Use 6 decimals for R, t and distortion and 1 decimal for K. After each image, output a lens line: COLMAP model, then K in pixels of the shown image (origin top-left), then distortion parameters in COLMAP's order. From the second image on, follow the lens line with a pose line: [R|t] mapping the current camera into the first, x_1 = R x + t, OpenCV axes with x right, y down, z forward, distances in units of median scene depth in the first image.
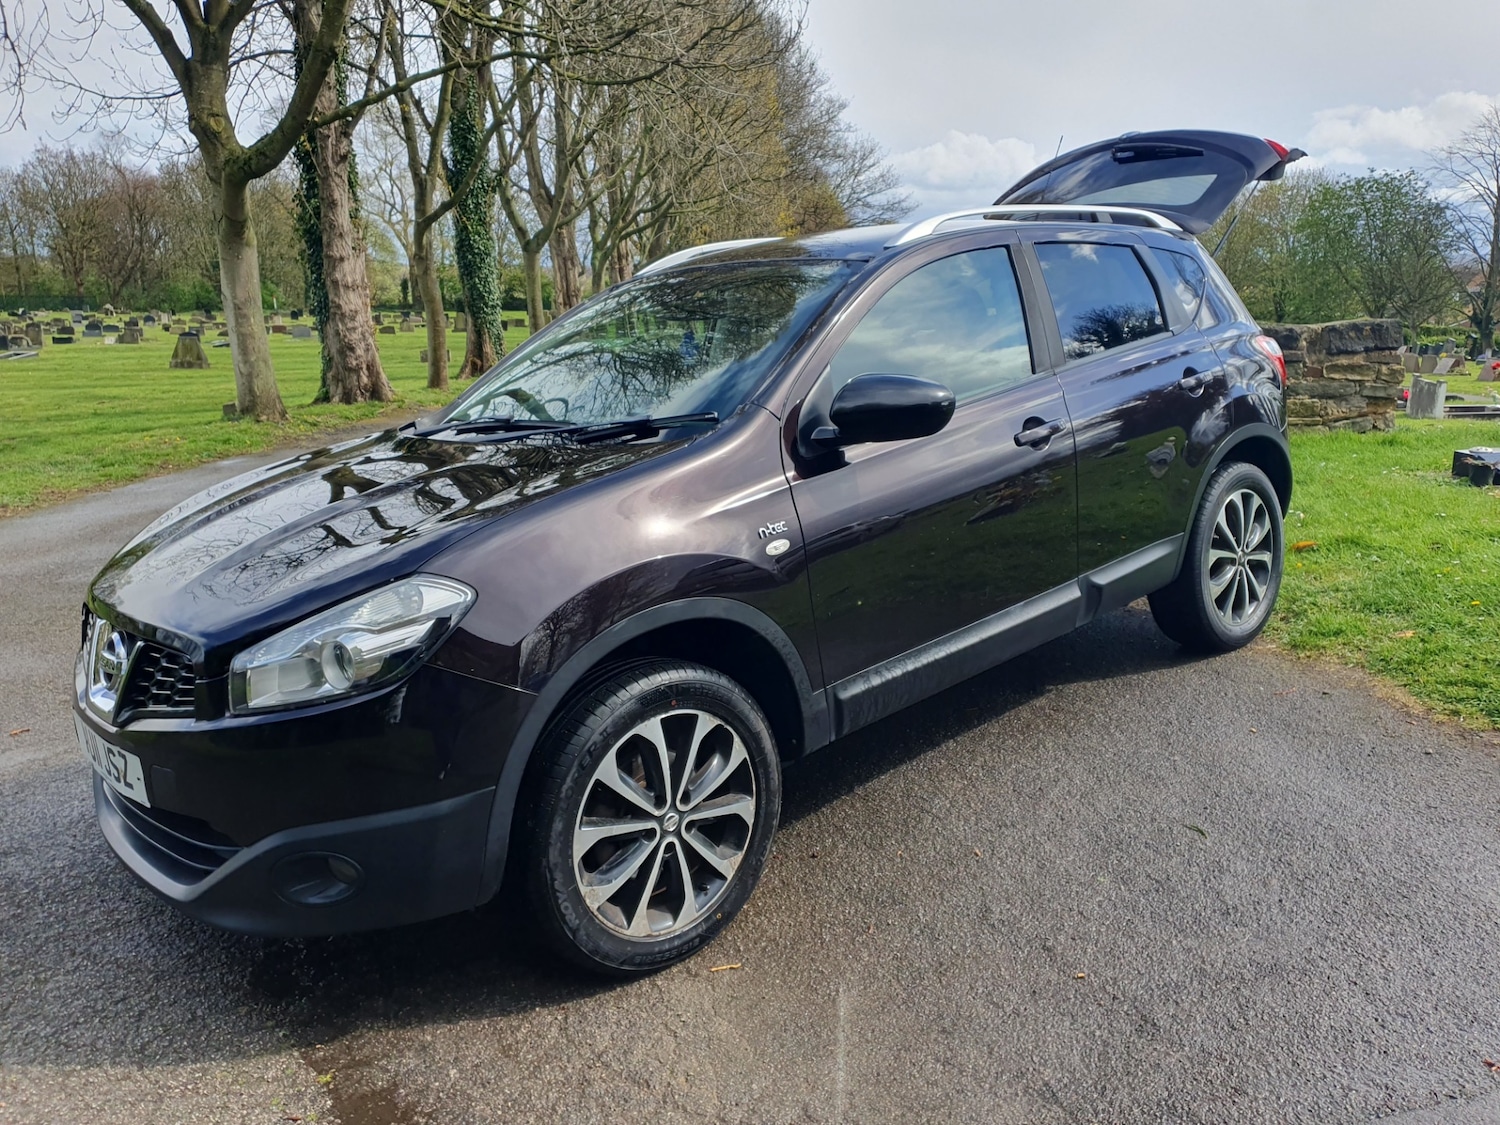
lens RADIAL K [[1181.1, 0, 769.5], [0, 1181.1, 558.3], [0, 0, 1]] dist [0.034810, -0.030679]
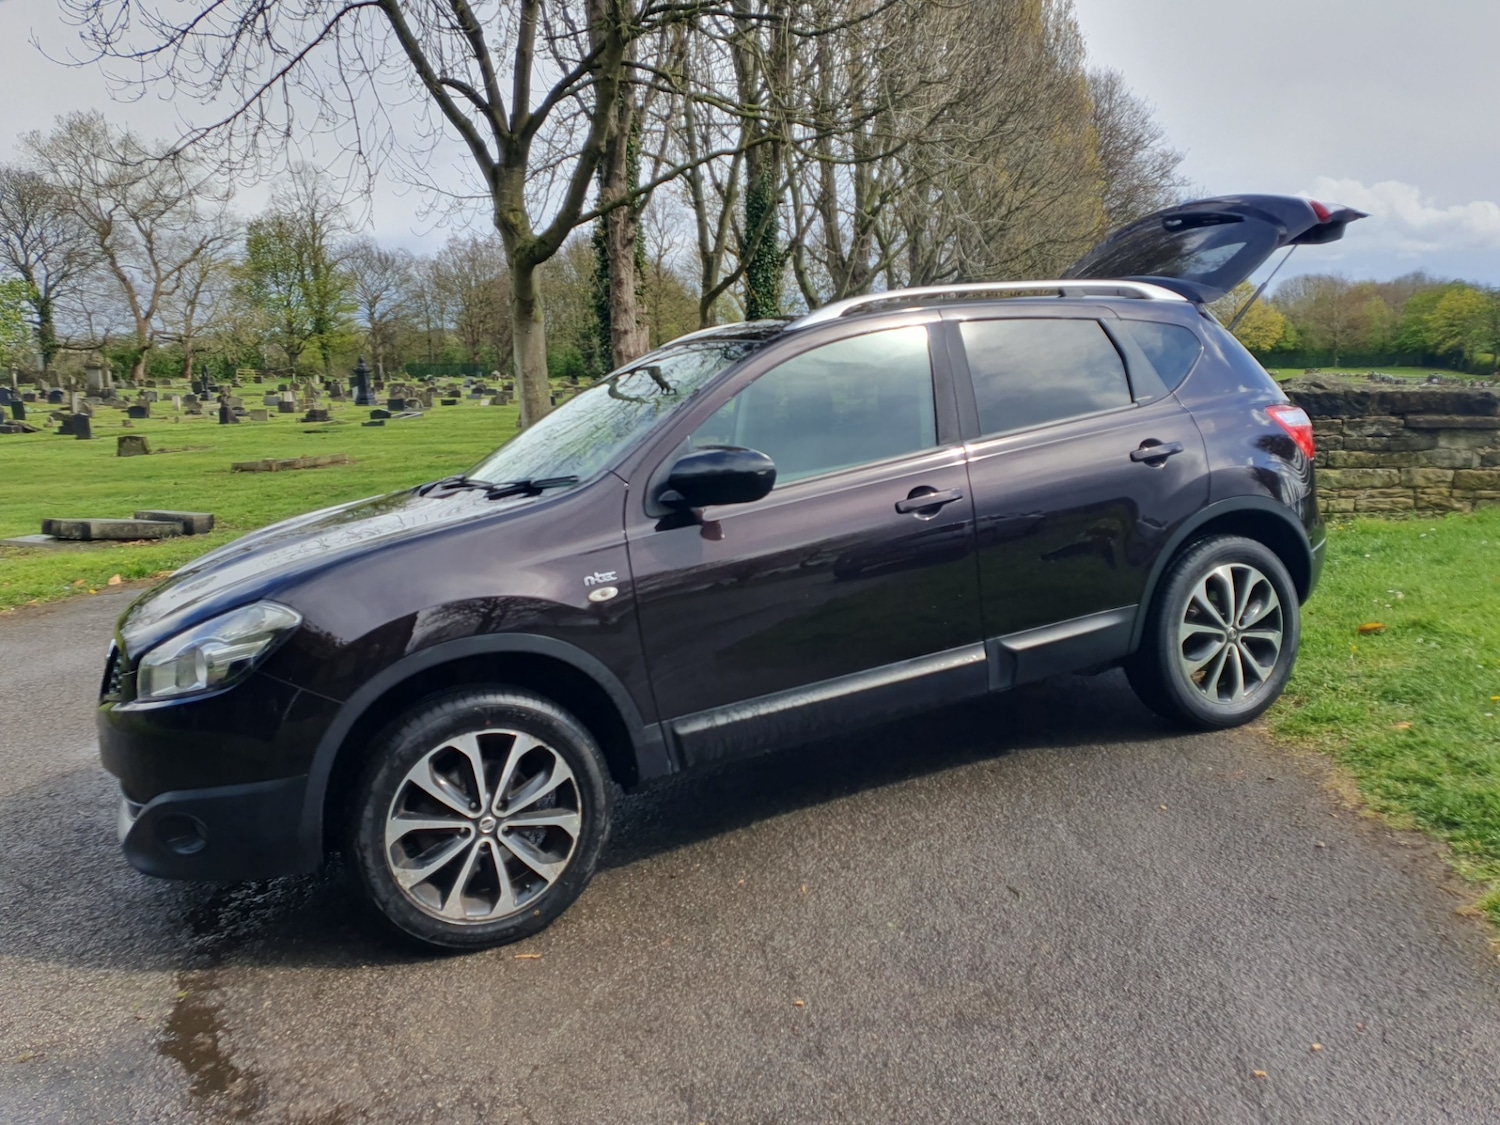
lens RADIAL K [[1181.1, 0, 761.3], [0, 1181.1, 557.8], [0, 0, 1]] dist [0.034810, -0.030679]
pose [[0.959227, 0.036458, -0.280276, 0.307137], [-0.050528, 0.997791, -0.043137, -0.001765], [0.278084, 0.055540, 0.958950, -0.038117]]
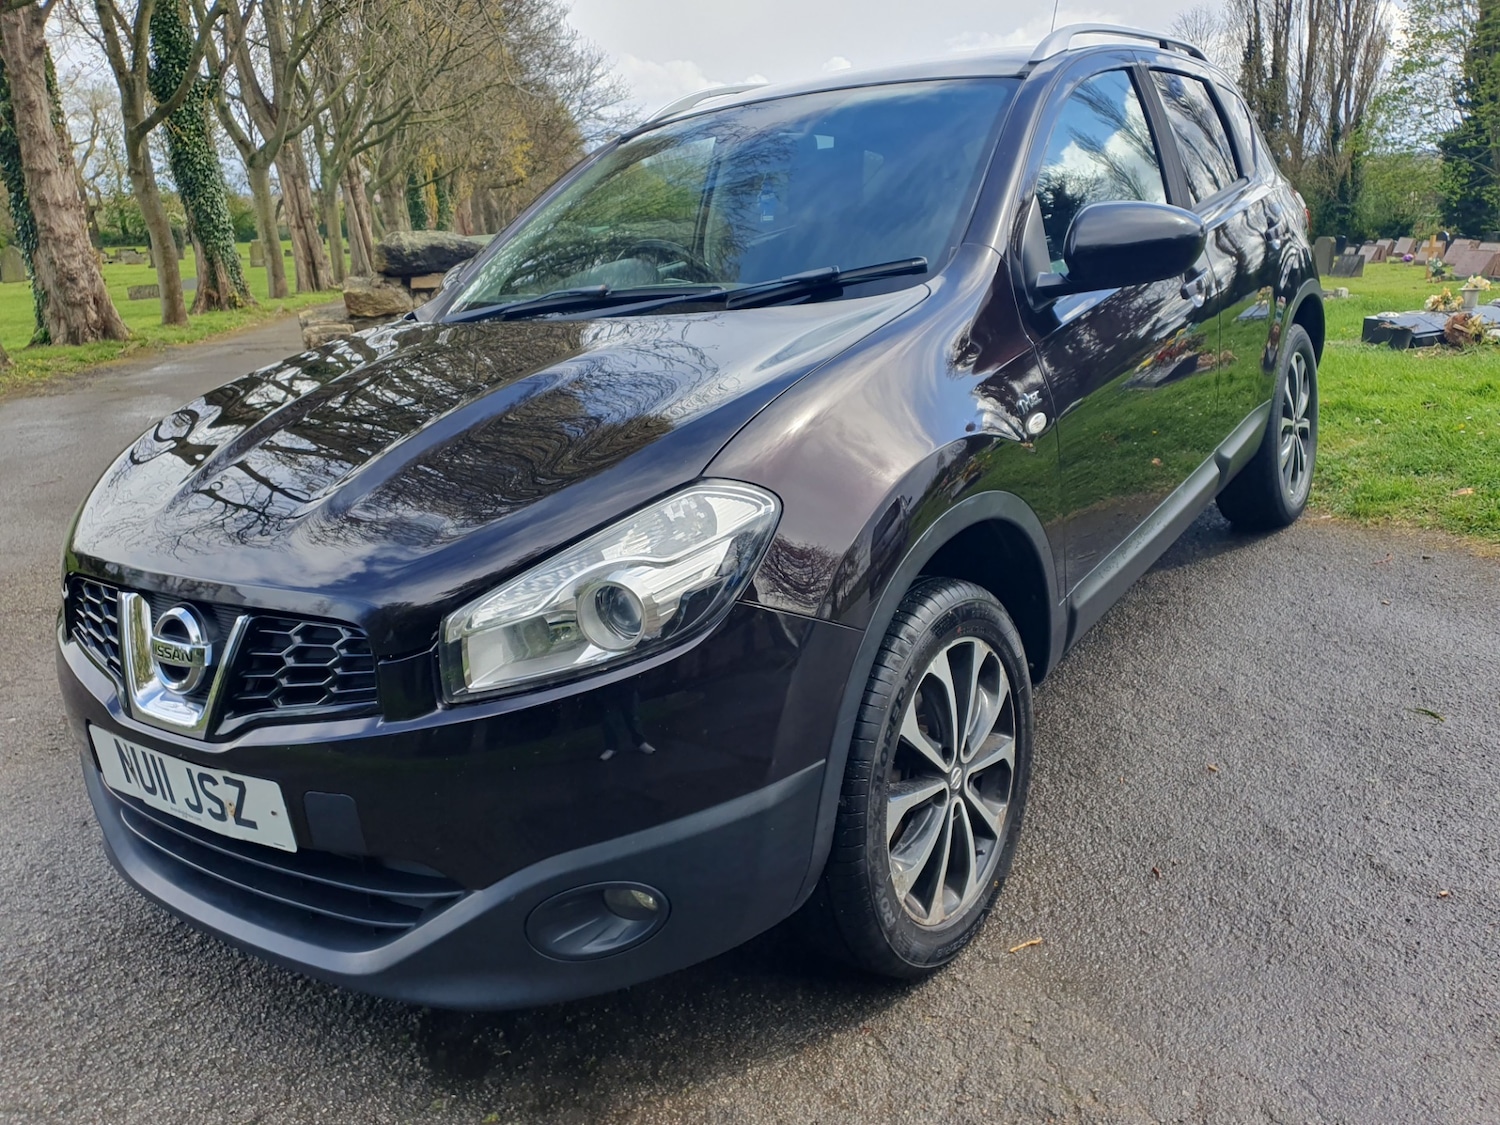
lens RADIAL K [[1181.1, 0, 766.9], [0, 1181.1, 572.4], [0, 0, 1]] dist [0.034810, -0.030679]
pose [[0.975427, -0.090031, 0.201090, -0.219796], [0.075079, 0.993899, 0.080796, 0.007691], [-0.207137, -0.063713, 0.976235, 0.162789]]
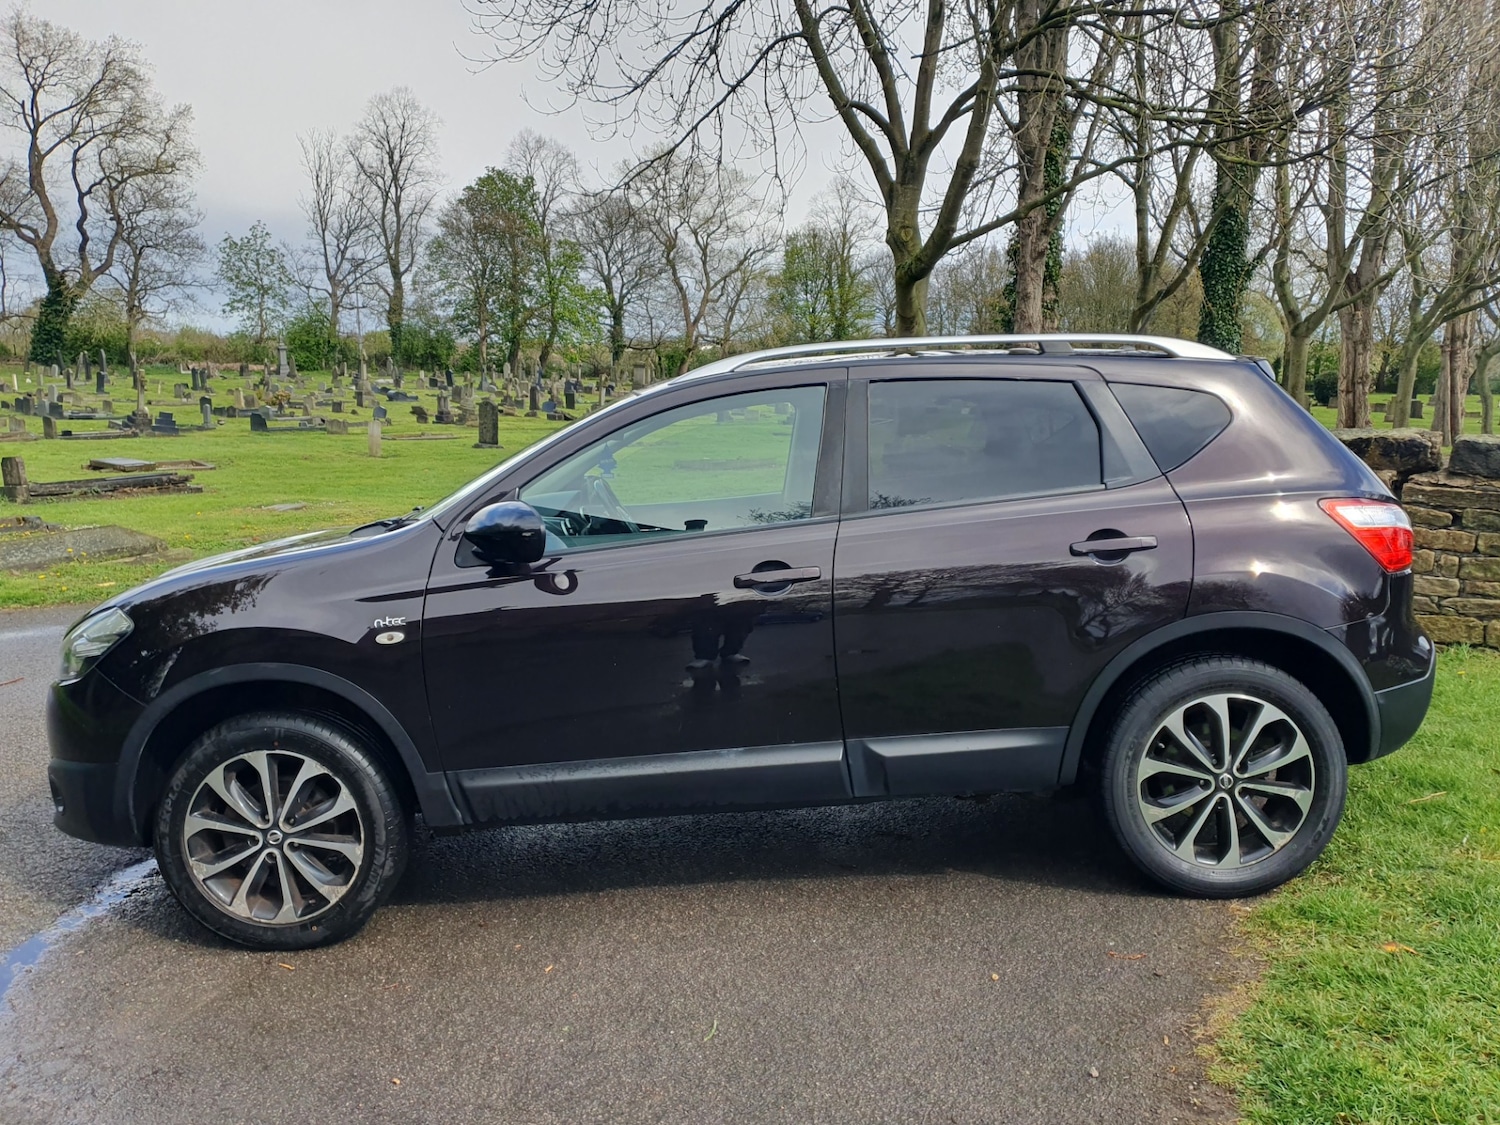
lens RADIAL K [[1181.1, 0, 733.5], [0, 1181.1, 556.5], [0, 0, 1]] dist [0.034810, -0.030679]
pose [[0.739142, 0.122769, -0.662266, 0.671065], [-0.164344, 0.986403, -0.000564, -0.094341], [0.653192, 0.109256, 0.749268, 0.210183]]
